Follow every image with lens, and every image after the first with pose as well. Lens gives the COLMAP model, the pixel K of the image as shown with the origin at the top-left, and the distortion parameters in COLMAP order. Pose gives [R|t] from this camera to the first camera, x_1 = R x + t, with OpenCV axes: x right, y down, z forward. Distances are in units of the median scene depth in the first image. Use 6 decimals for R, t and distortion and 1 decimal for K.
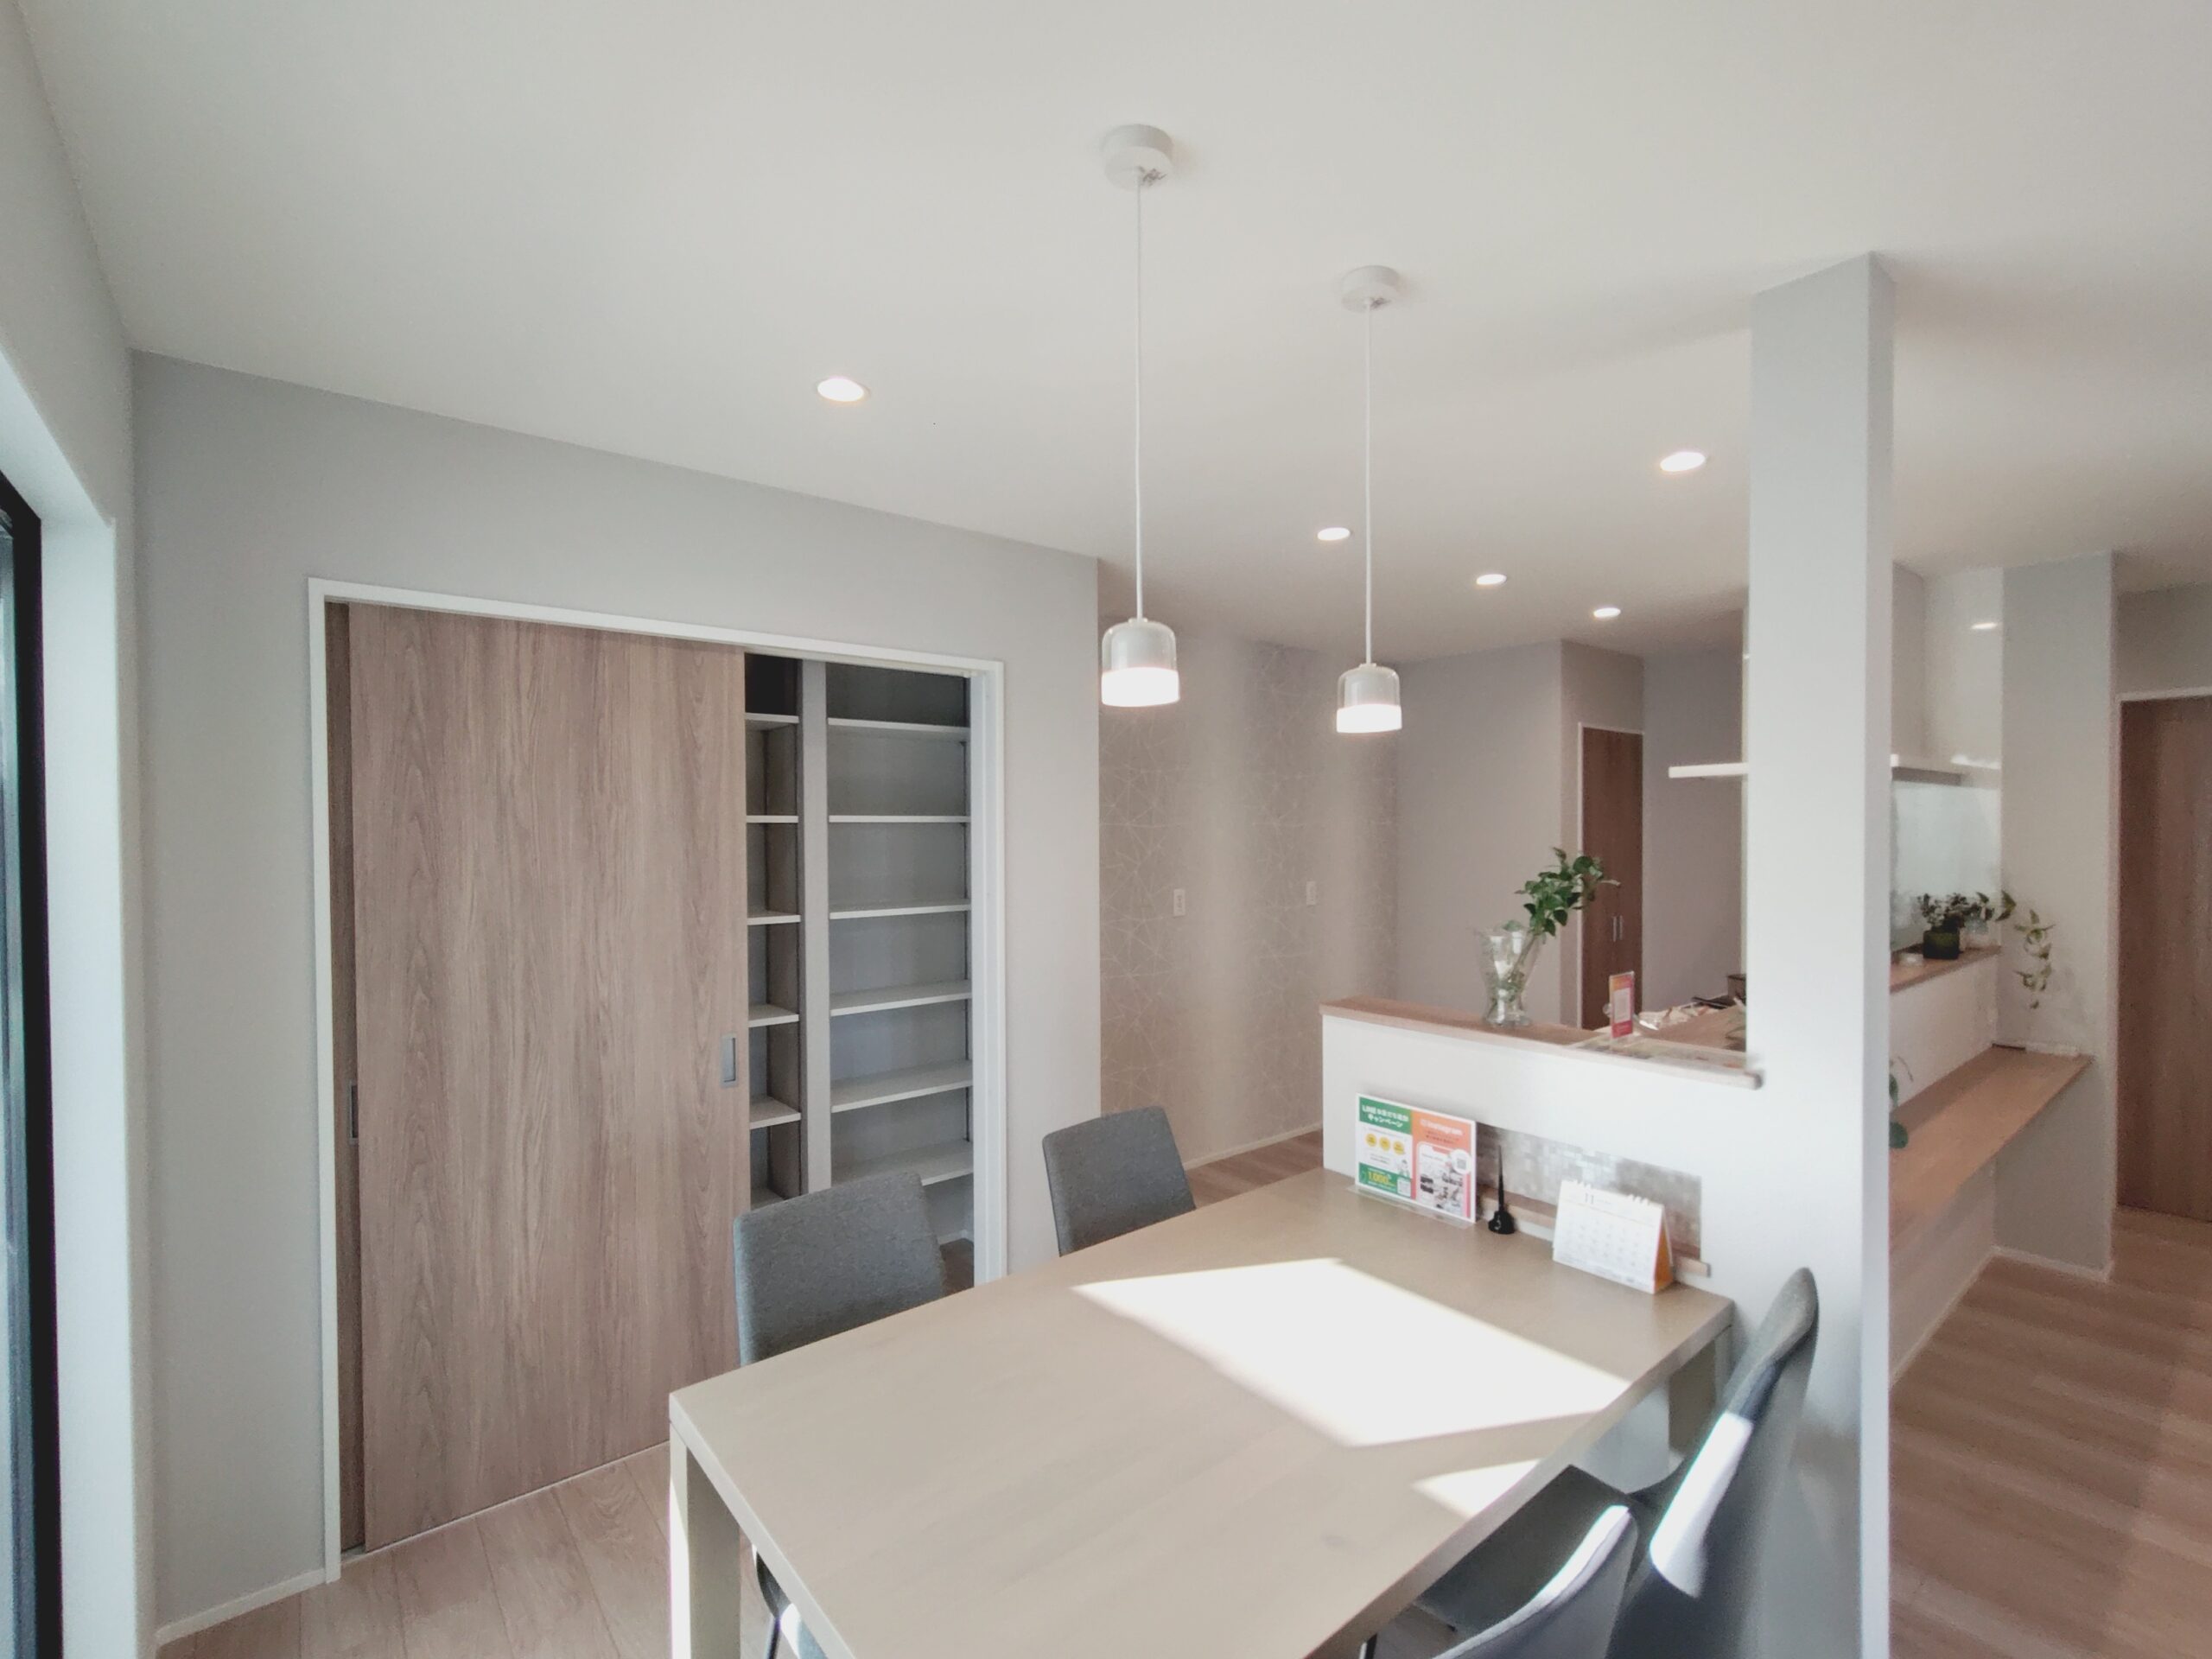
lens RADIAL K [[1008.2, 0, 1126.1], [0, 1008.2, 844.1], [0, 0, 1]] dist [-0.000122, -0.000250]
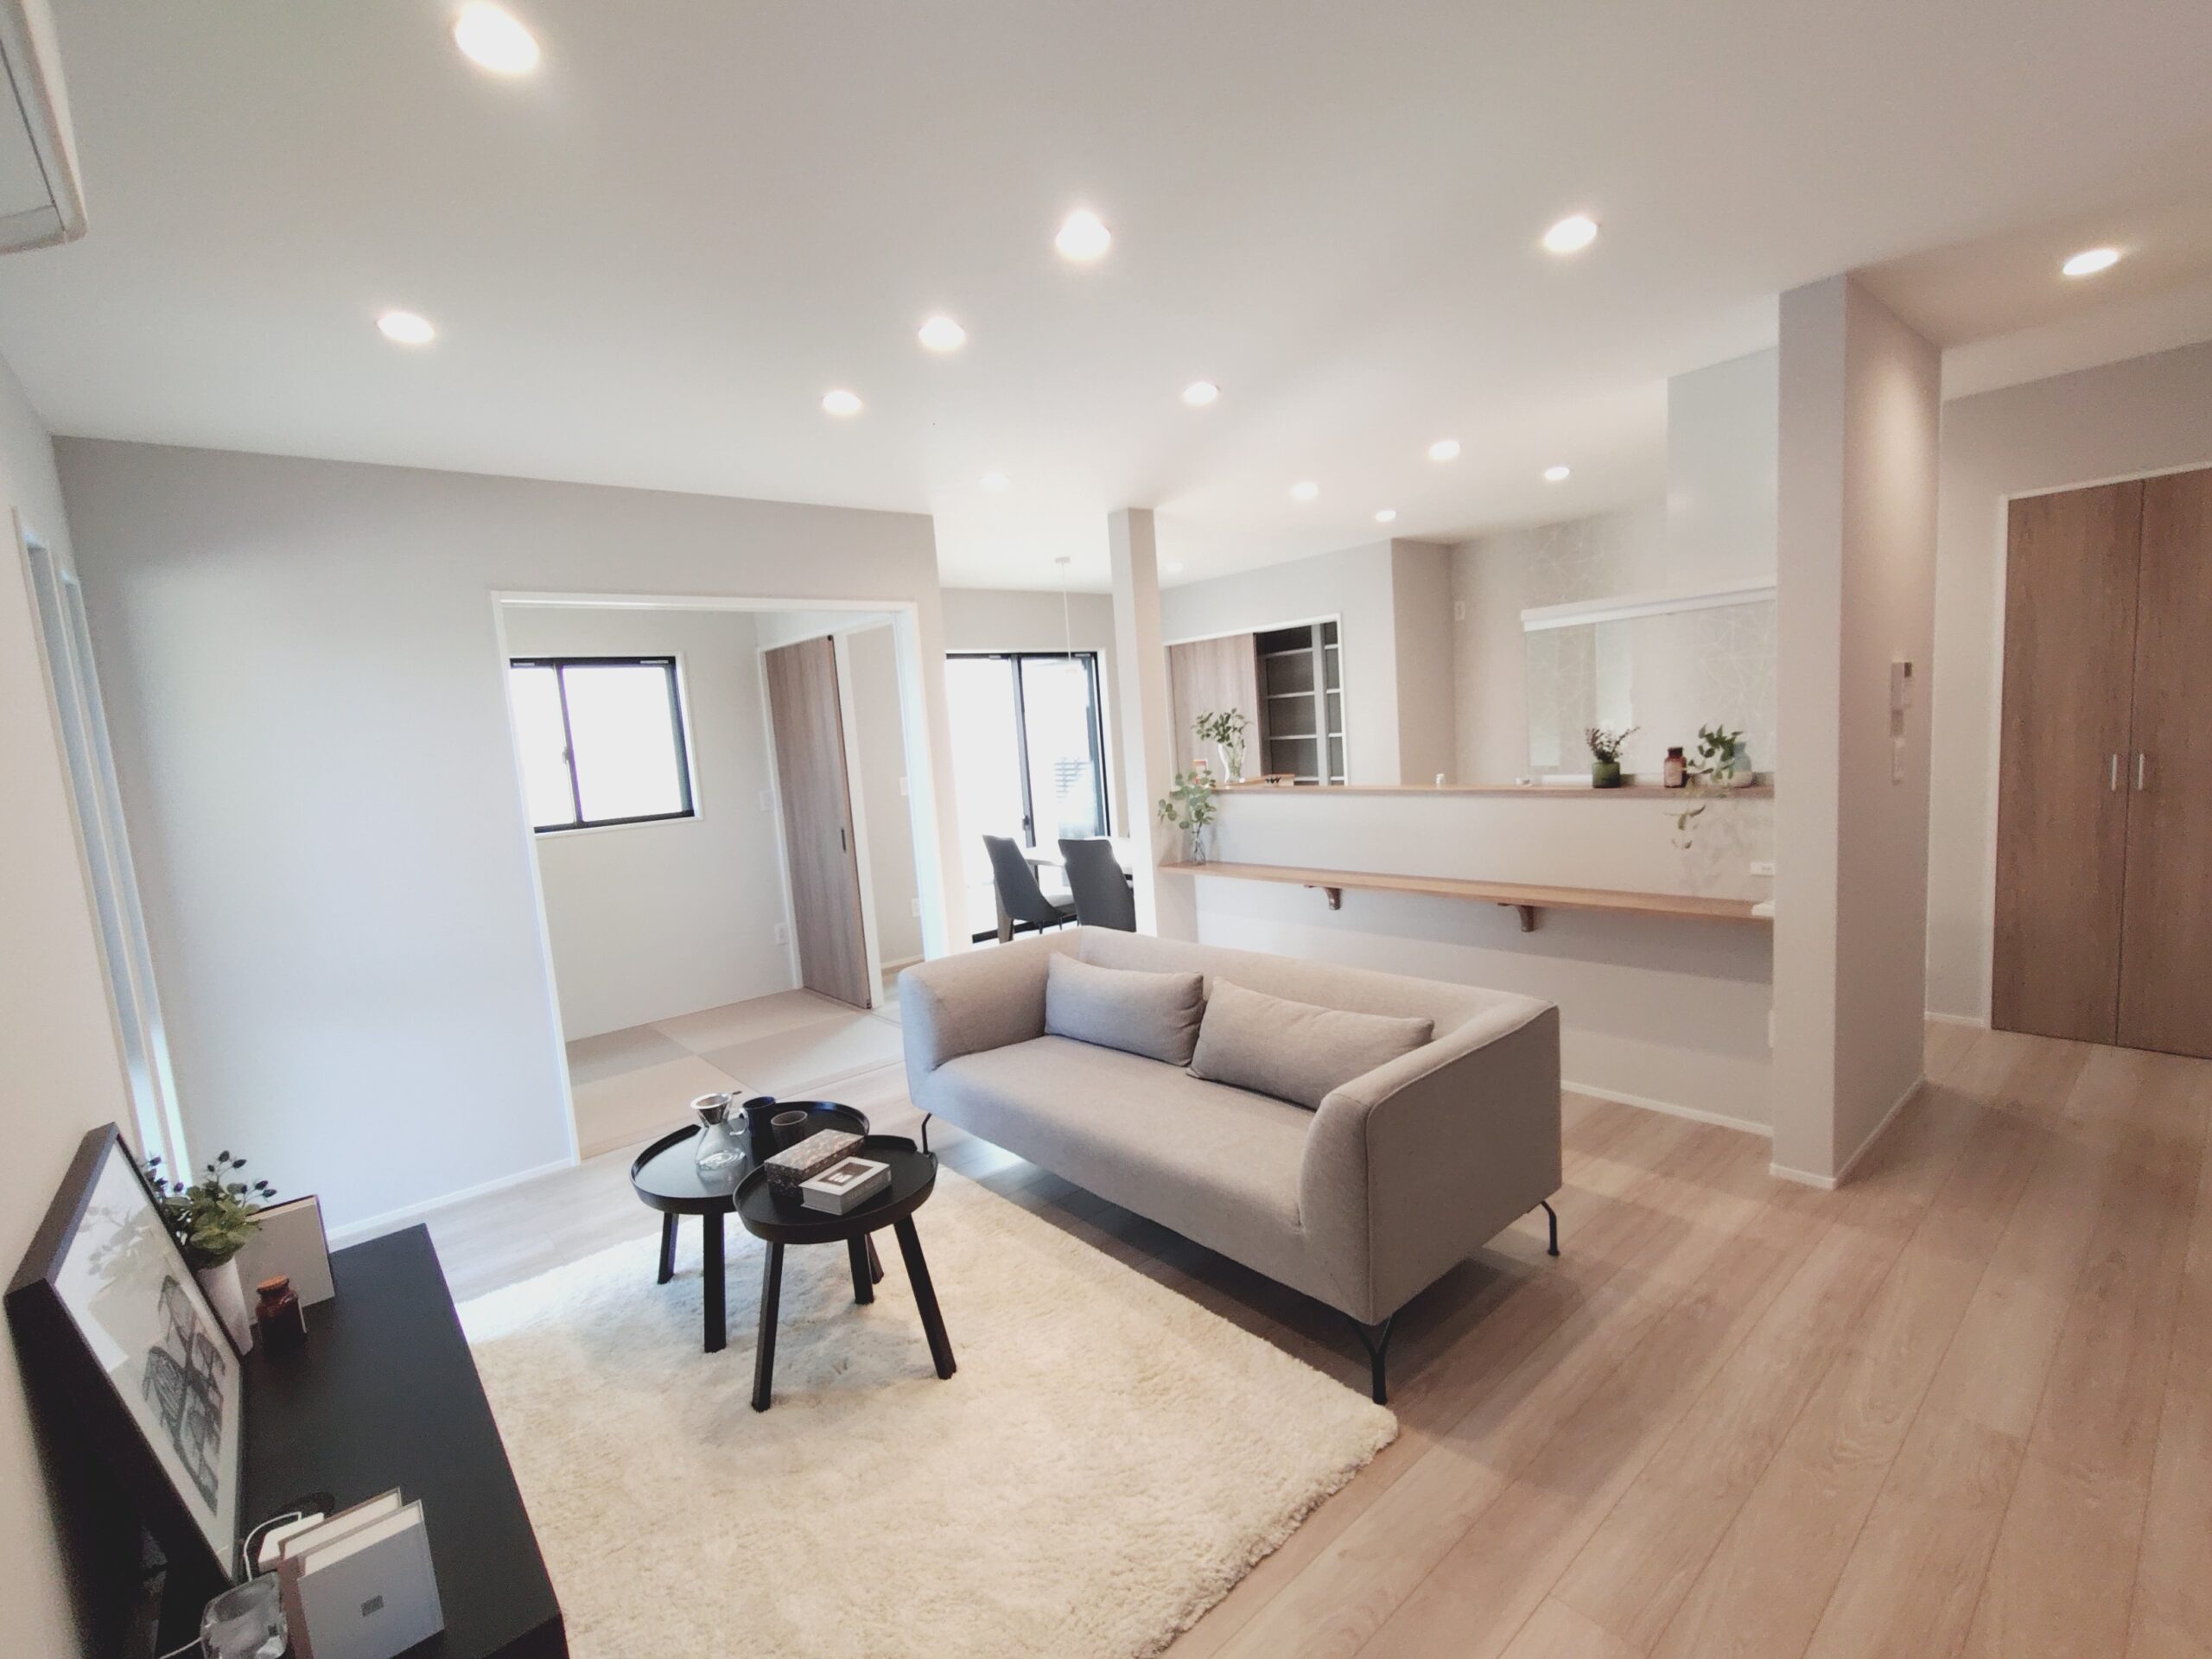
lens RADIAL K [[995.8, 0, 1106.6], [0, 995.8, 843.5], [0, 0, 1]] dist [0.003068, 0.000388]
pose [[0.004645, 0.125262, -0.992113, 2.652485], [0.063663, 0.990074, 0.125303, 0.006381], [0.997961, -0.063743, -0.003376, 0.663427]]
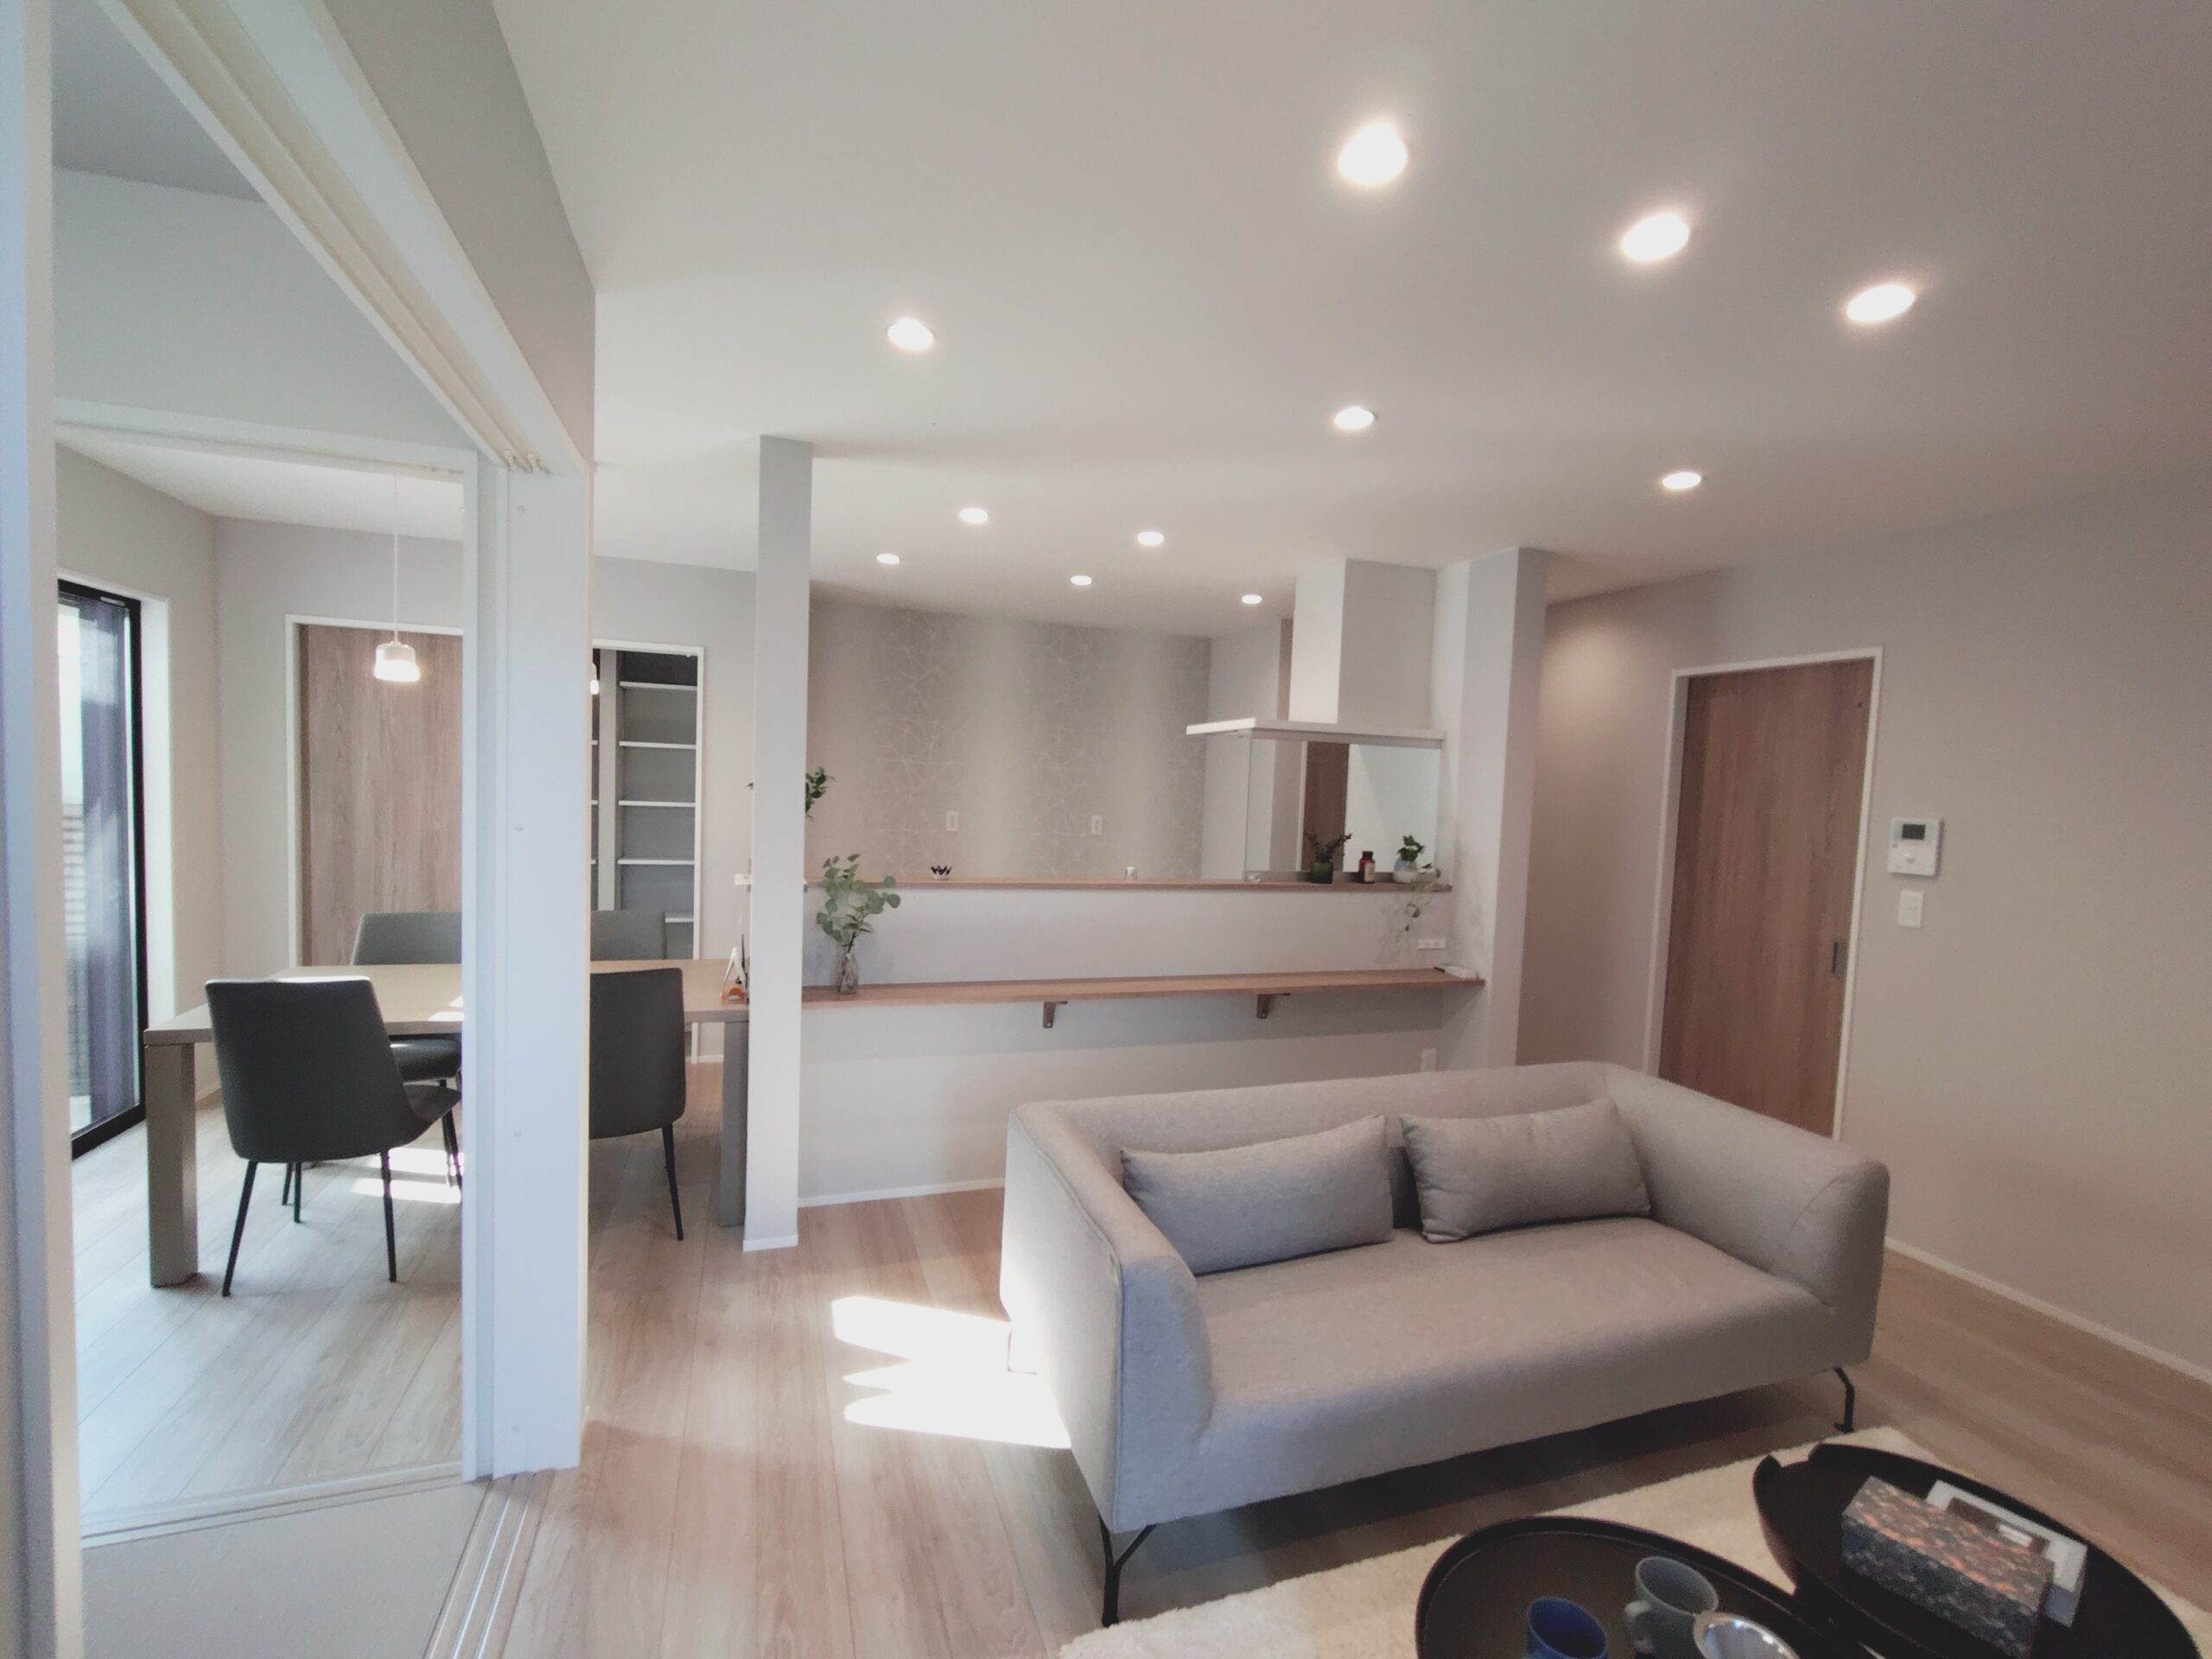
lens RADIAL K [[1008.2, 0, 1126.1], [0, 1008.2, 844.1], [0, 0, 1]] dist [-0.000122, -0.000250]
pose [[0.939368, 0.063439, -0.336992, 1.410938], [-0.050905, 0.997648, 0.045912, 0.028422], [0.339112, -0.025974, 0.940387, -0.363034]]
